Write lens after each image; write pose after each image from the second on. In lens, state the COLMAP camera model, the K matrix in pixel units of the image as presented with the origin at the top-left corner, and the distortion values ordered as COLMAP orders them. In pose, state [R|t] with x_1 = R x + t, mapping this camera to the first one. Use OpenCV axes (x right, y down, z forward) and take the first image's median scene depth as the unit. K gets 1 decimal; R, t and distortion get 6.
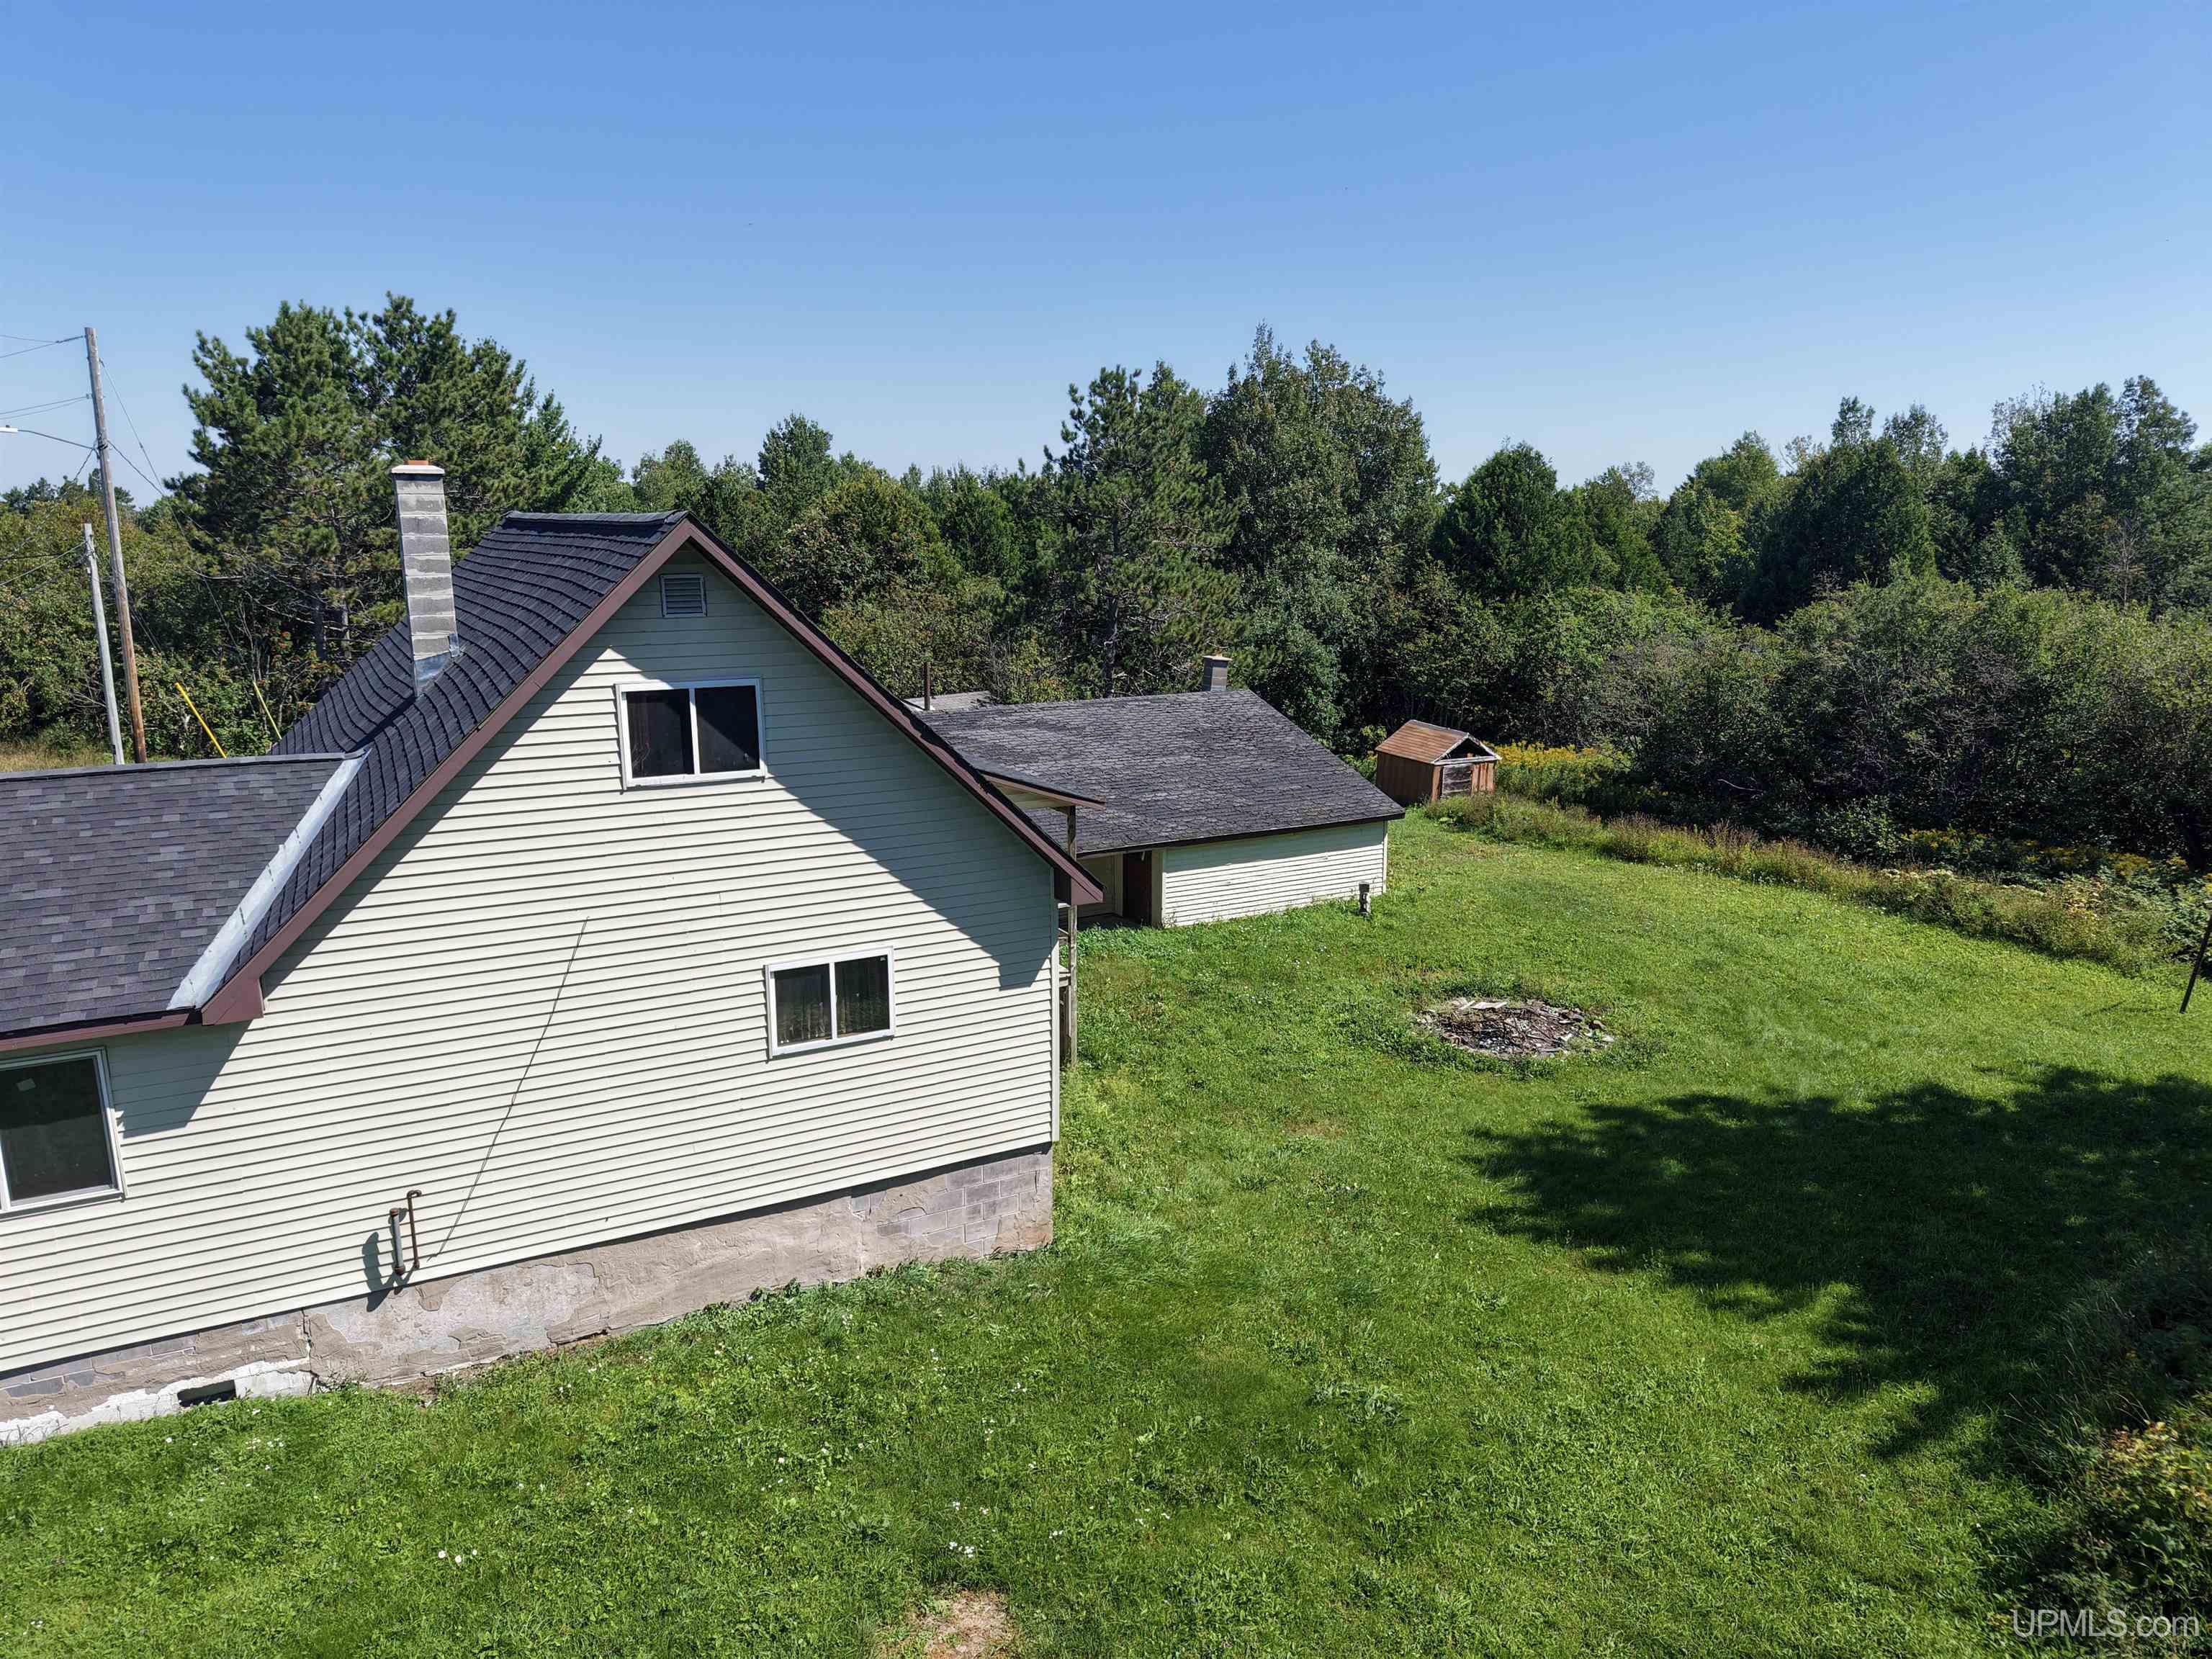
lens RADIAL K [[1466.2, 0, 1101.4], [0, 1466.2, 812.1], [0, 0, 1]] dist [0.022758, -0.021816]
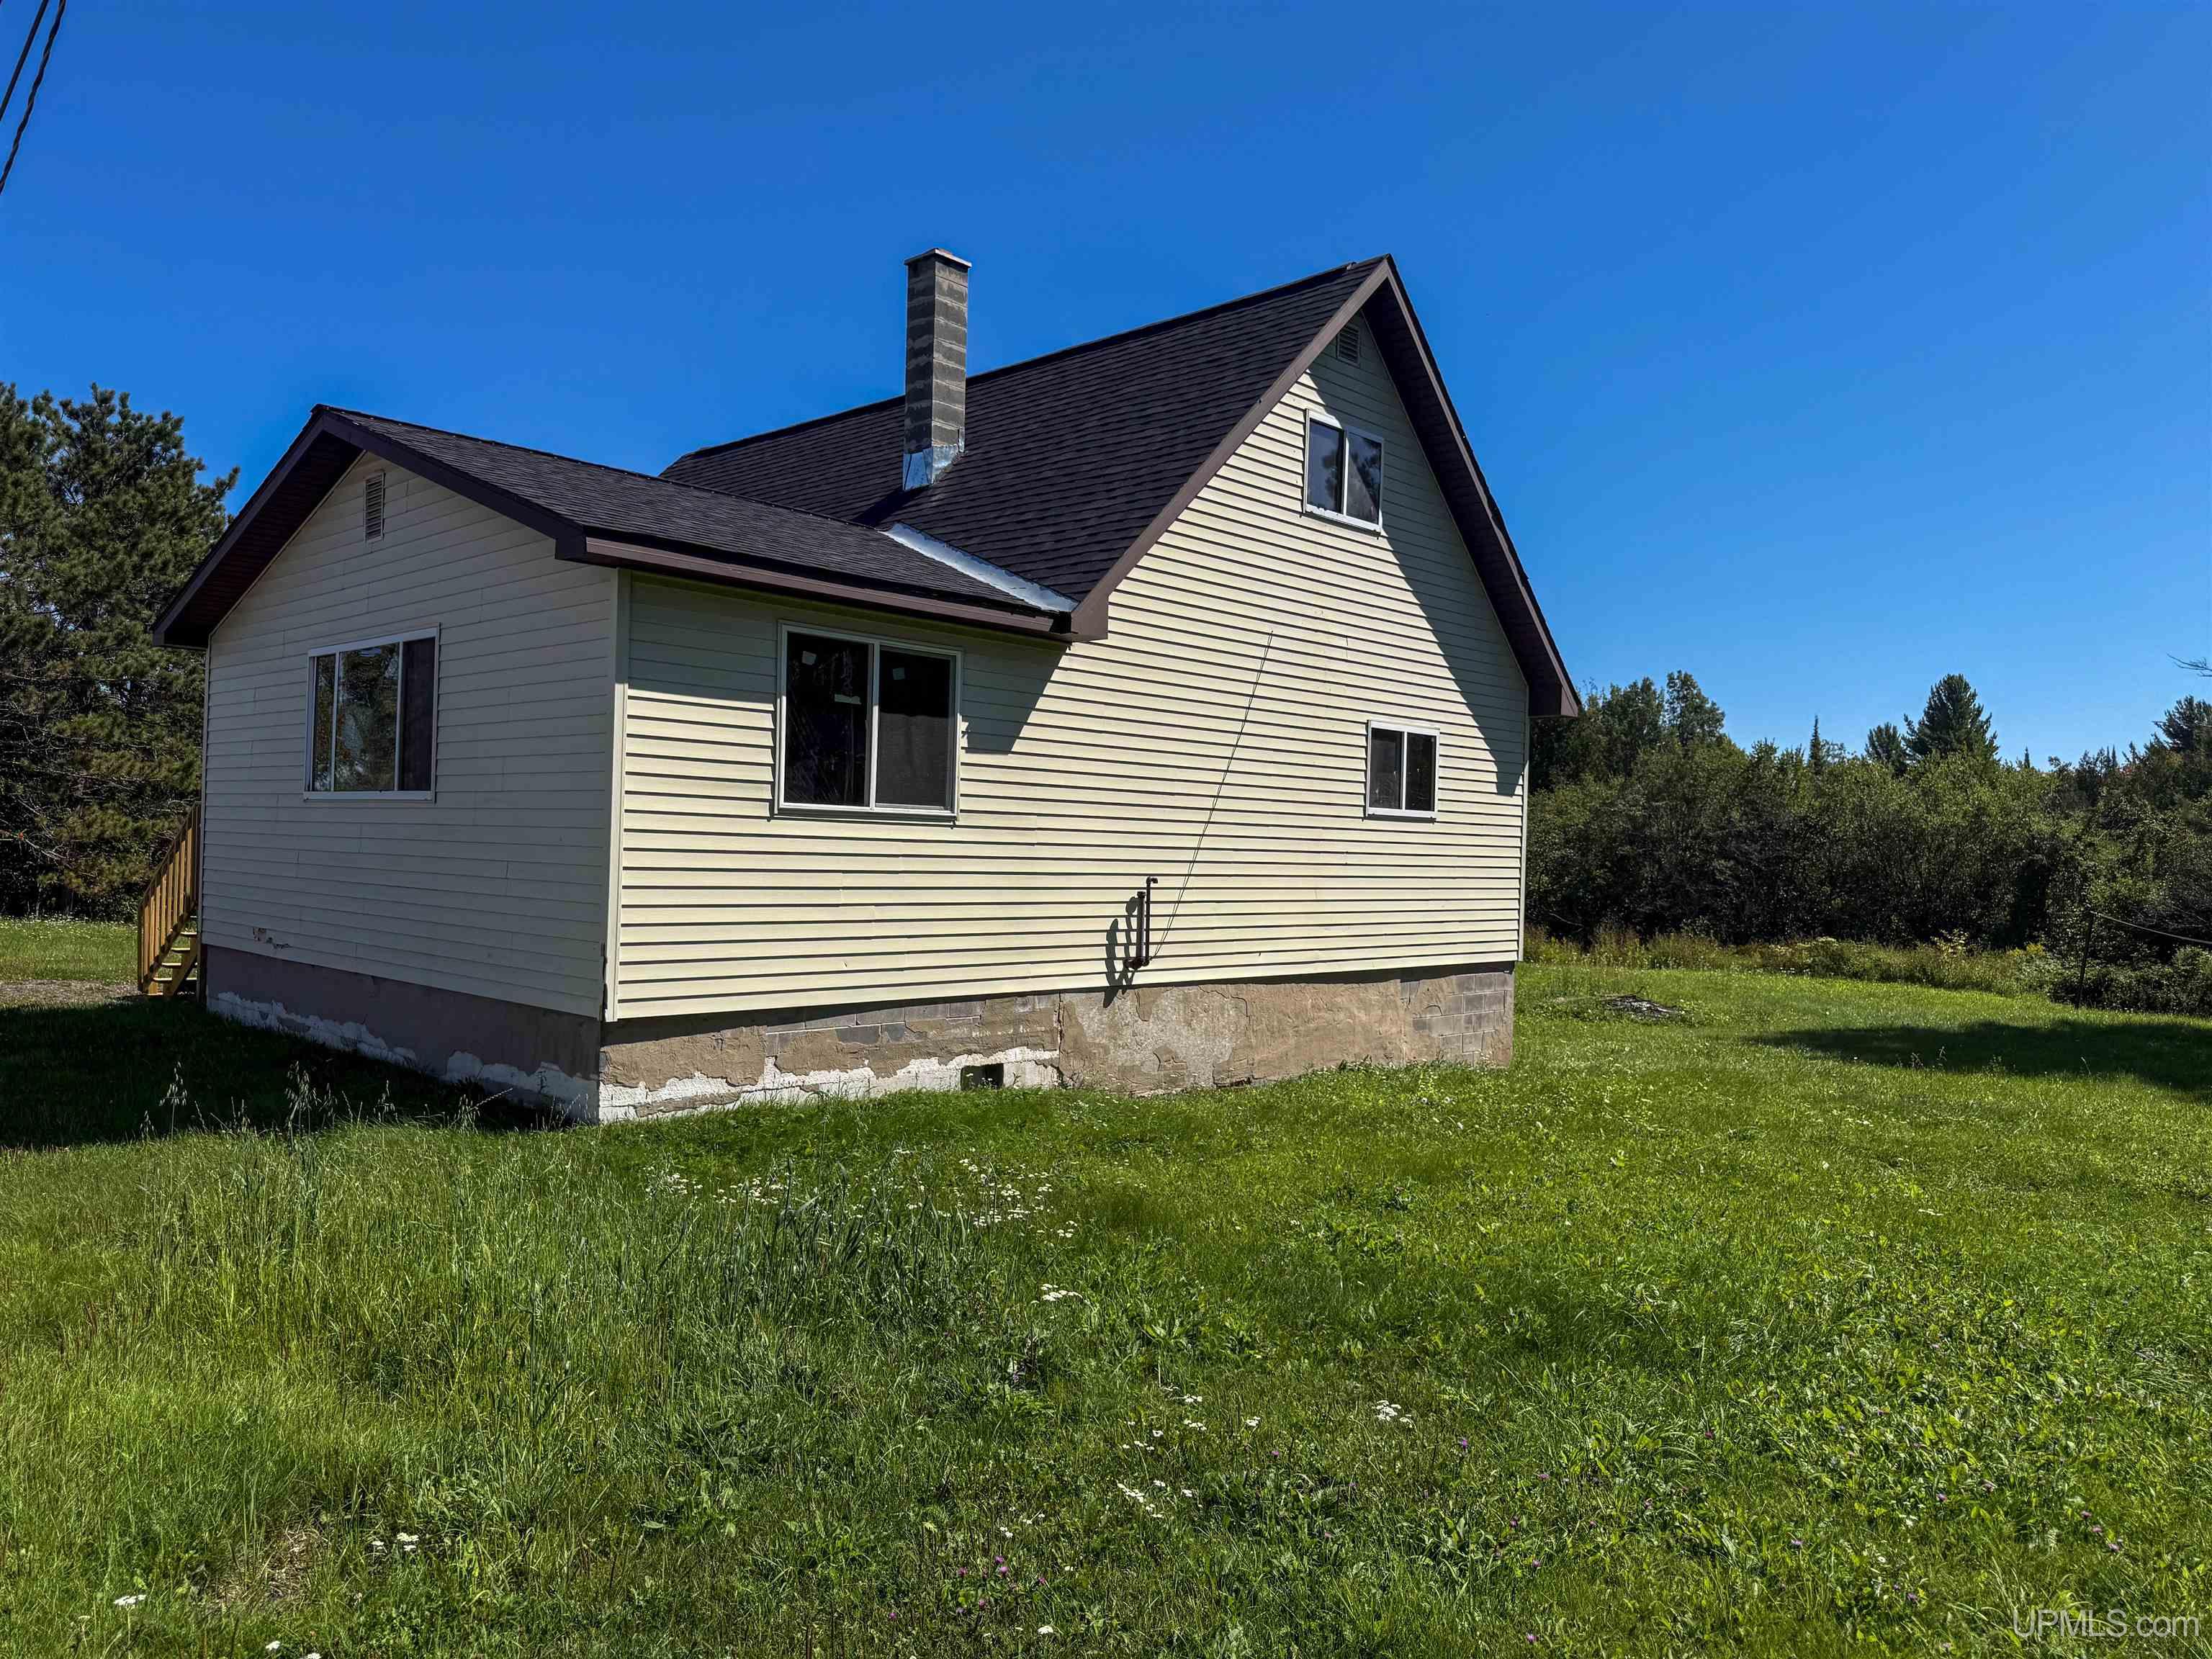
lens RADIAL K [[1562.6, 0, 1114.1], [0, 1562.6, 843.3], [0, 0, 1]] dist [-0.005937, -0.011428]
pose [[0.951617, 0.027126, 0.306087, -0.776736], [0.030702, 0.982718, -0.182543, 0.406852], [-0.305749, 0.183108, 0.934339, 0.060277]]
